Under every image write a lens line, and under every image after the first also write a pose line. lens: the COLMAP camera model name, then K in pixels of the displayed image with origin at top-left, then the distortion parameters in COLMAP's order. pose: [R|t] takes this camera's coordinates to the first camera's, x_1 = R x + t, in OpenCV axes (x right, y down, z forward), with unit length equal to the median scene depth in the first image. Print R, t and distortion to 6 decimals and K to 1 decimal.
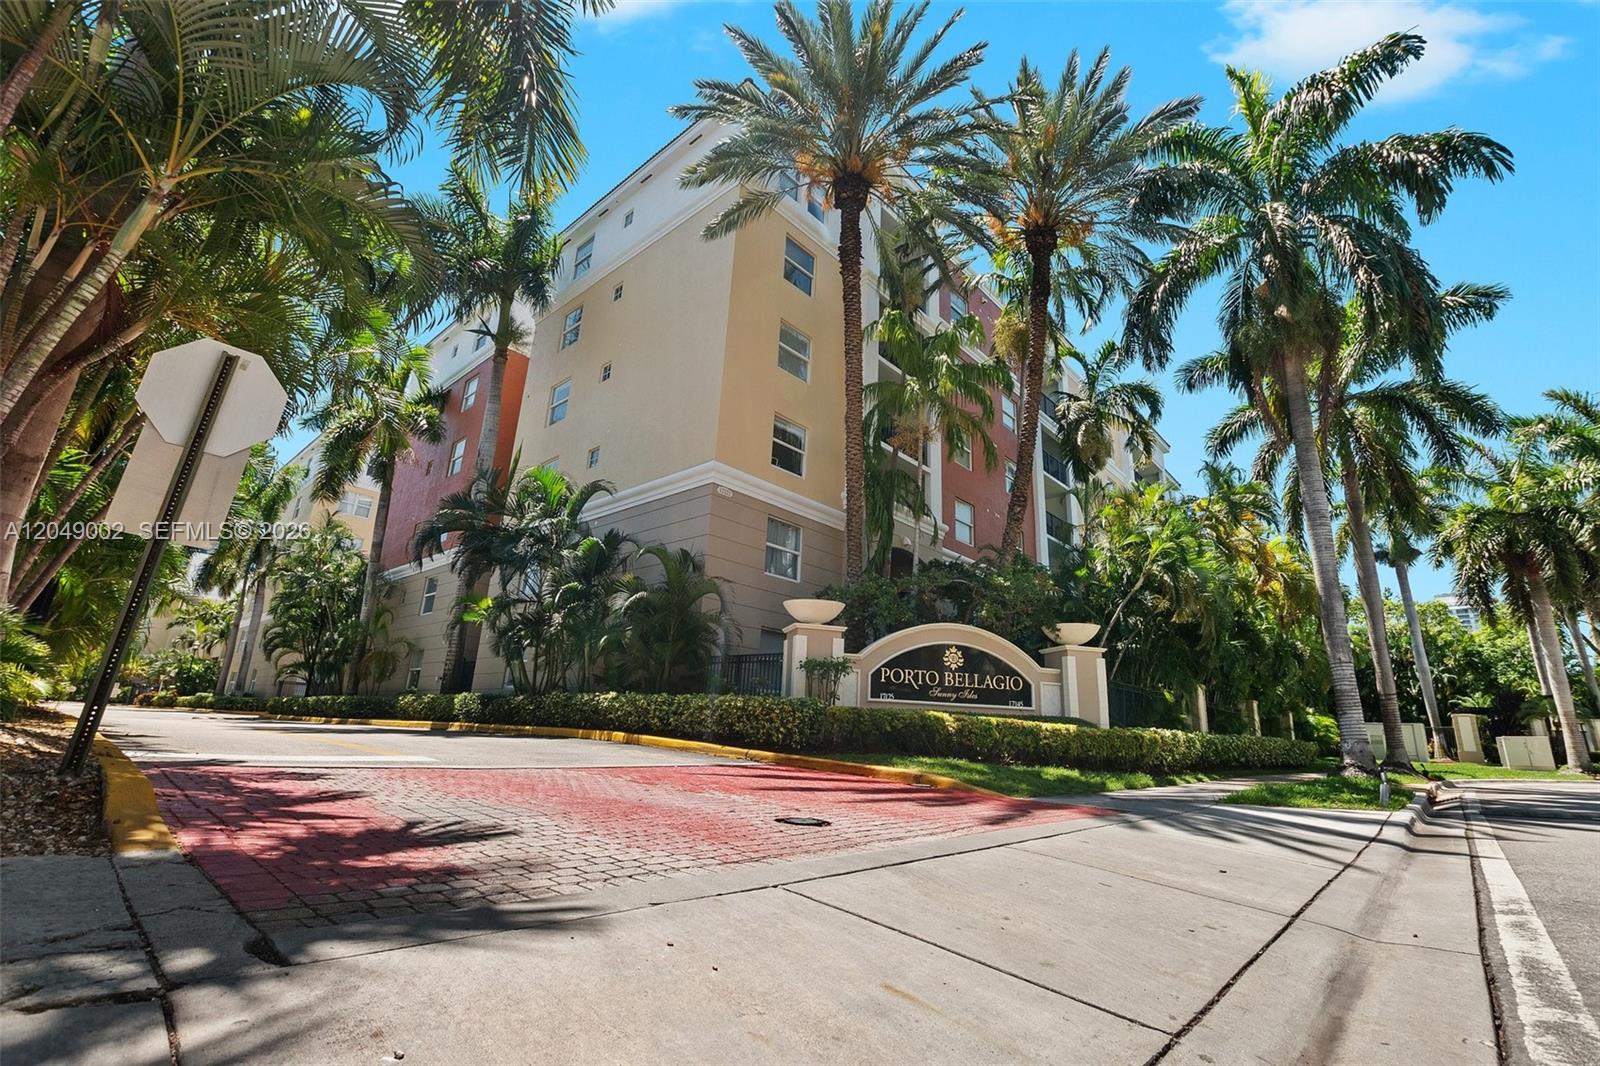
lens RADIAL K [[700.3, 0, 800.0], [0, 700.3, 533.0], [0, 0, 1]] dist [-0.021759, 0.000872]
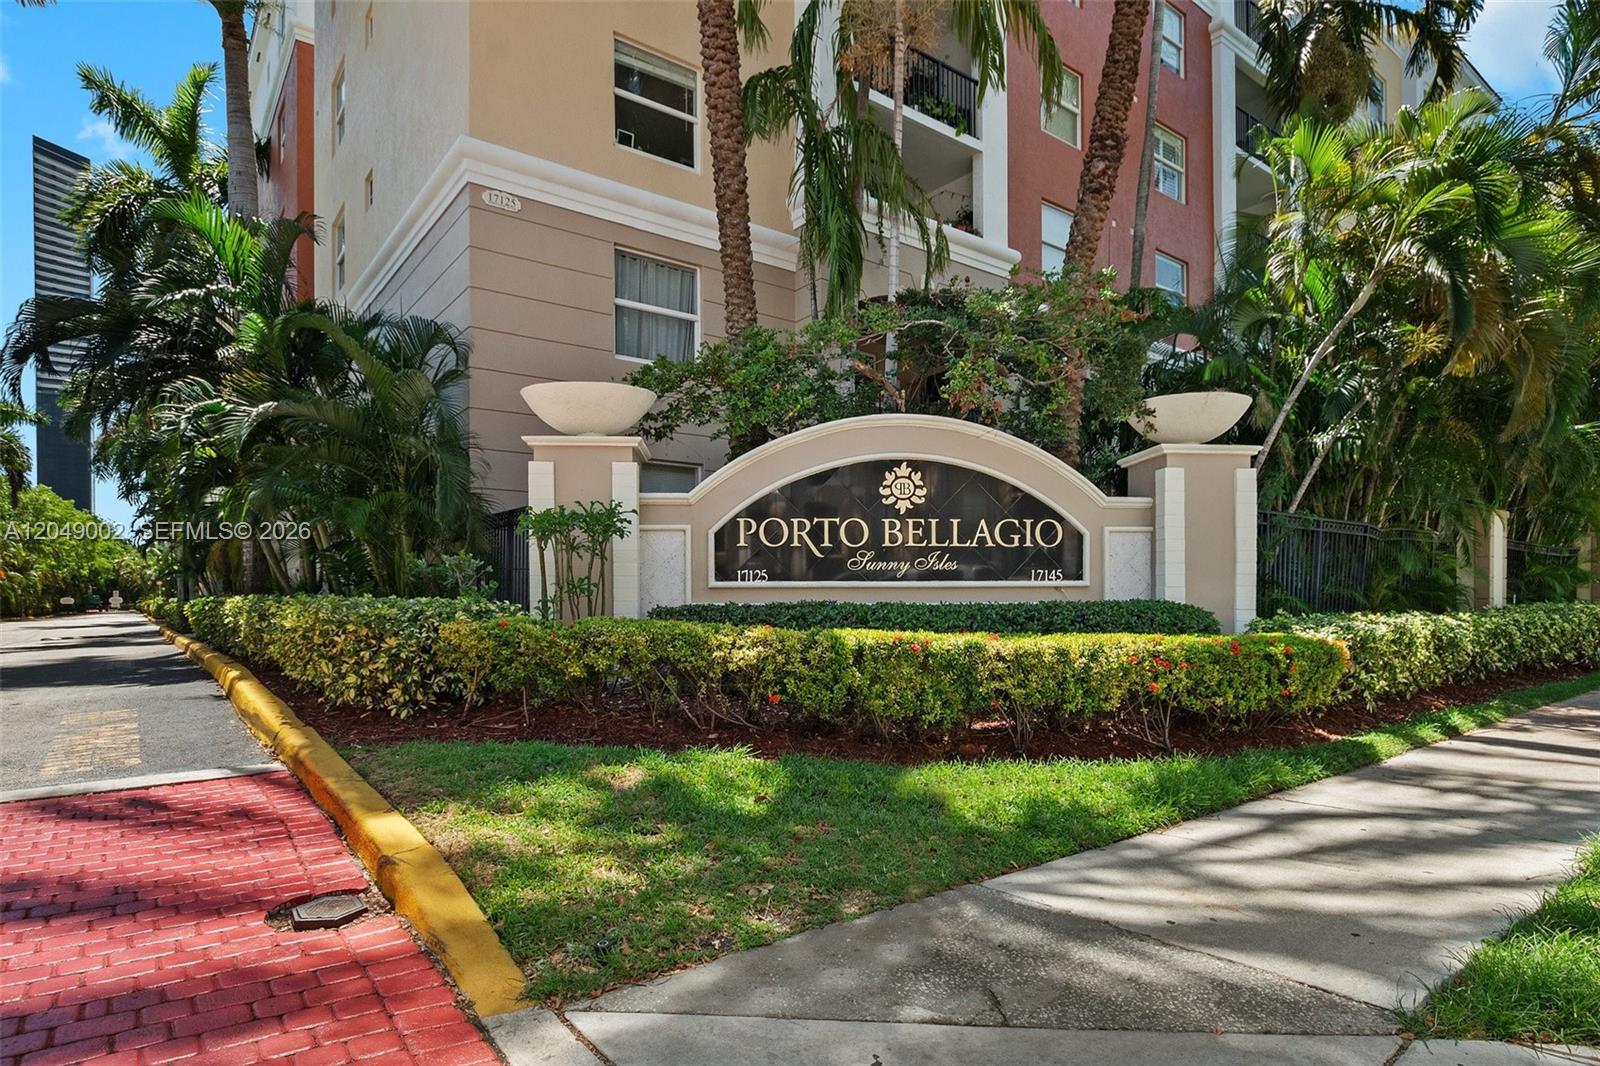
lens RADIAL K [[867.7, 0, 800.2], [0, 867.7, 610.2], [0, 0, 1]] dist [-0.019948, 0.001542]
pose [[0.981894, -0.042025, -0.184711, 0.249955], [0.093323, 0.955858, 0.278615, 0.086003], [0.164848, -0.290808, 0.942473, 0.403427]]
